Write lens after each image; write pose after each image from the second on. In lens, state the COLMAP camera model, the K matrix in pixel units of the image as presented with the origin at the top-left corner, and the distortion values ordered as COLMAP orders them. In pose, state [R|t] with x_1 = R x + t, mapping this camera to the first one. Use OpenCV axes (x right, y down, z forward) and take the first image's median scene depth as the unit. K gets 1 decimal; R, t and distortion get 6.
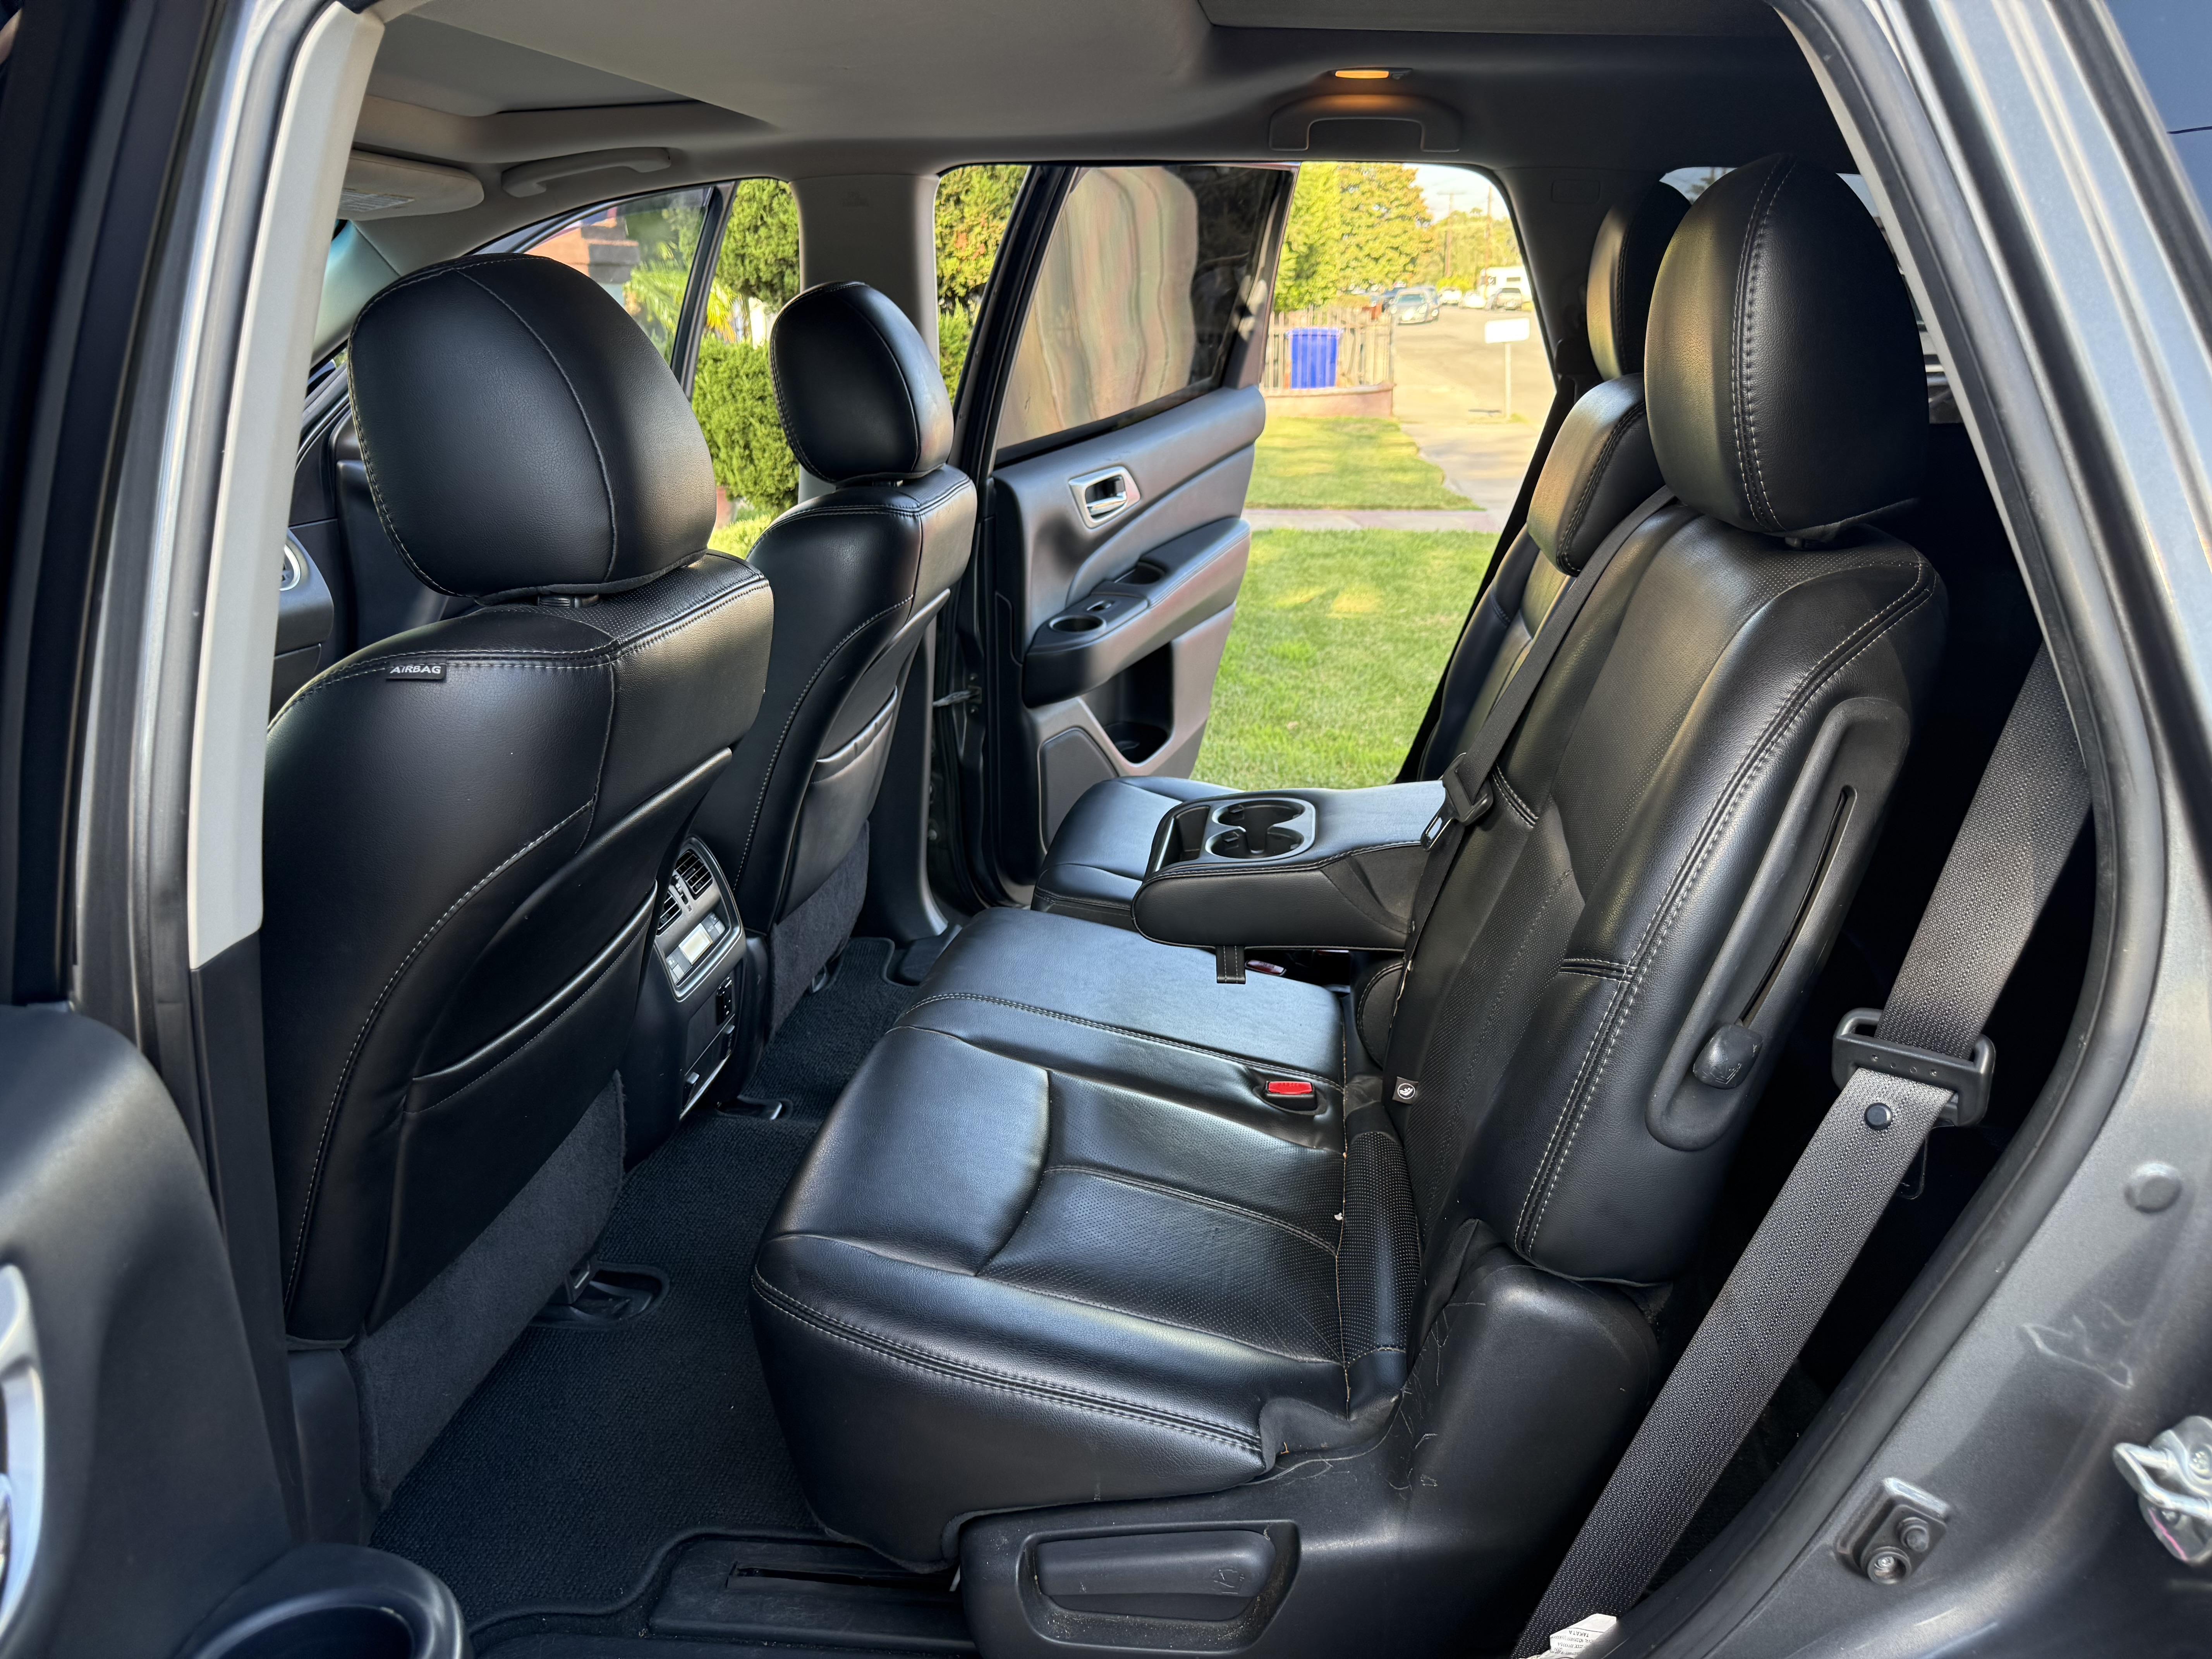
lens RADIAL K [[1555.8, 0, 1100.6], [0, 1555.8, 822.5], [0, 0, 1]] dist [0.095227, -0.196322]
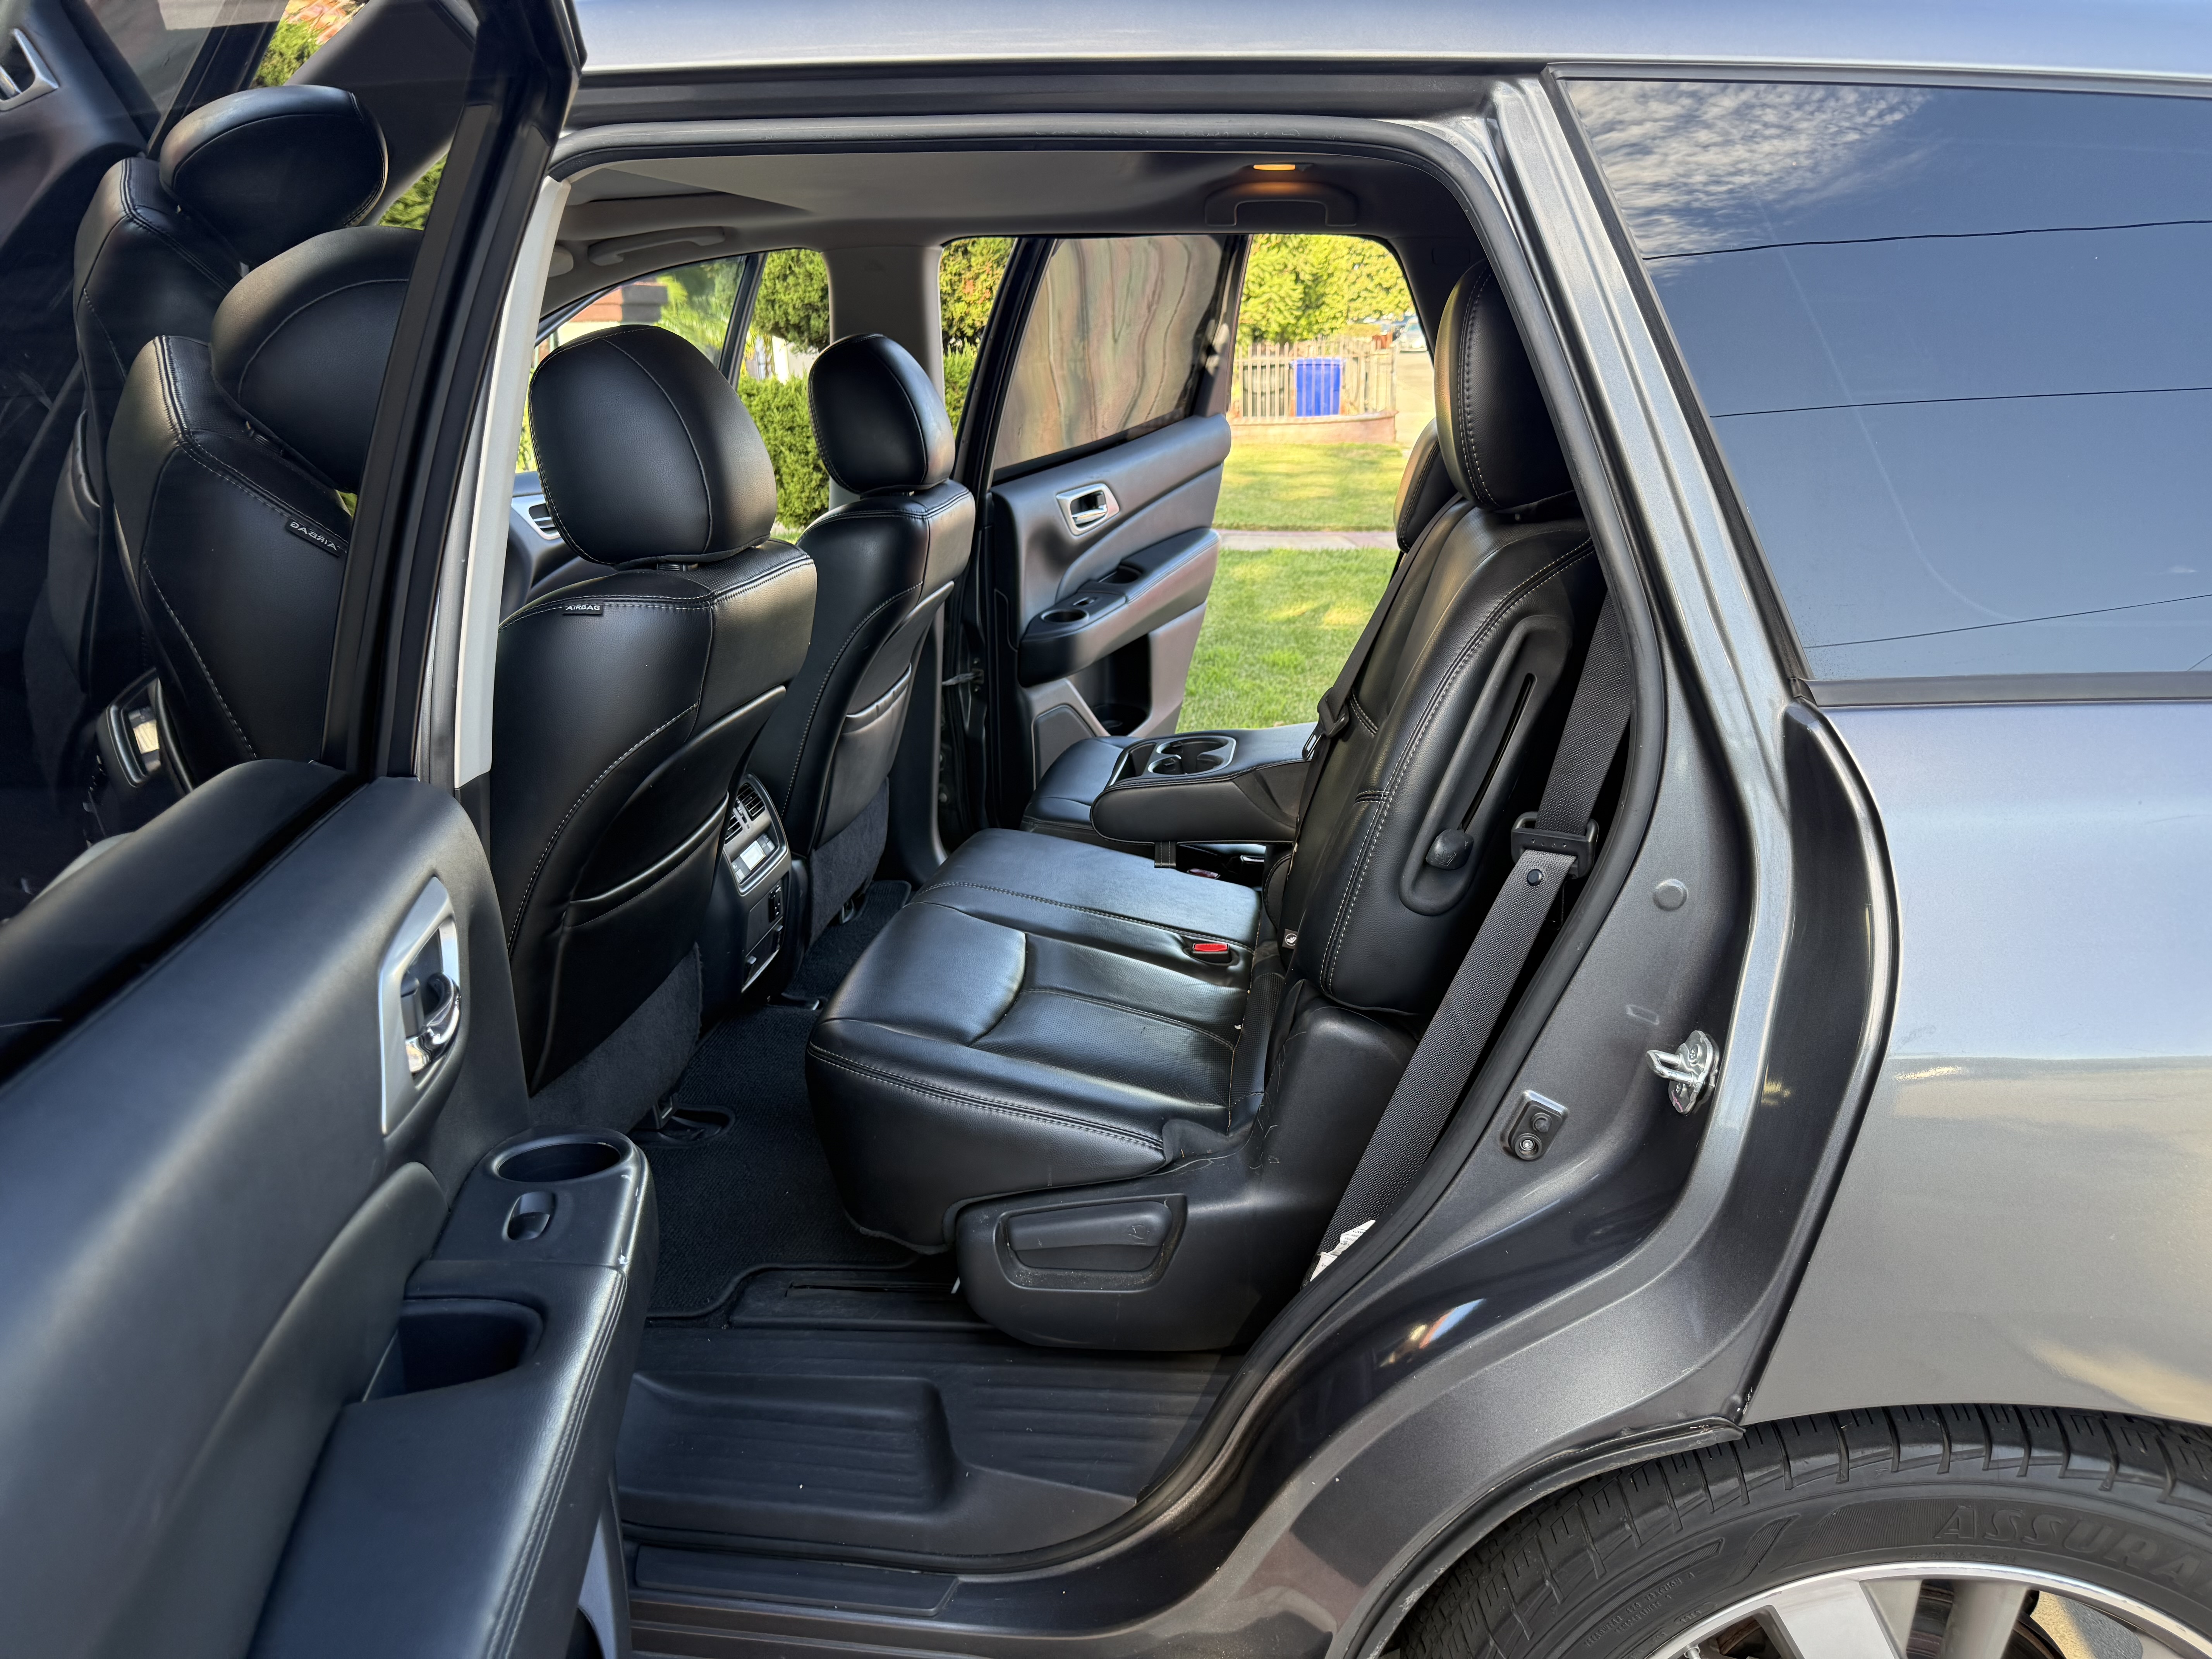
lens RADIAL K [[1563.8, 0, 1120.4], [0, 1563.8, 825.6], [0, 0, 1]] dist [0.063386, -0.001194]
pose [[0.999968, -0.007971, -0.001096, 0.037588], [0.007952, 0.999832, -0.016523, 0.070112], [0.001227, 0.016513, 0.999863, -0.249428]]
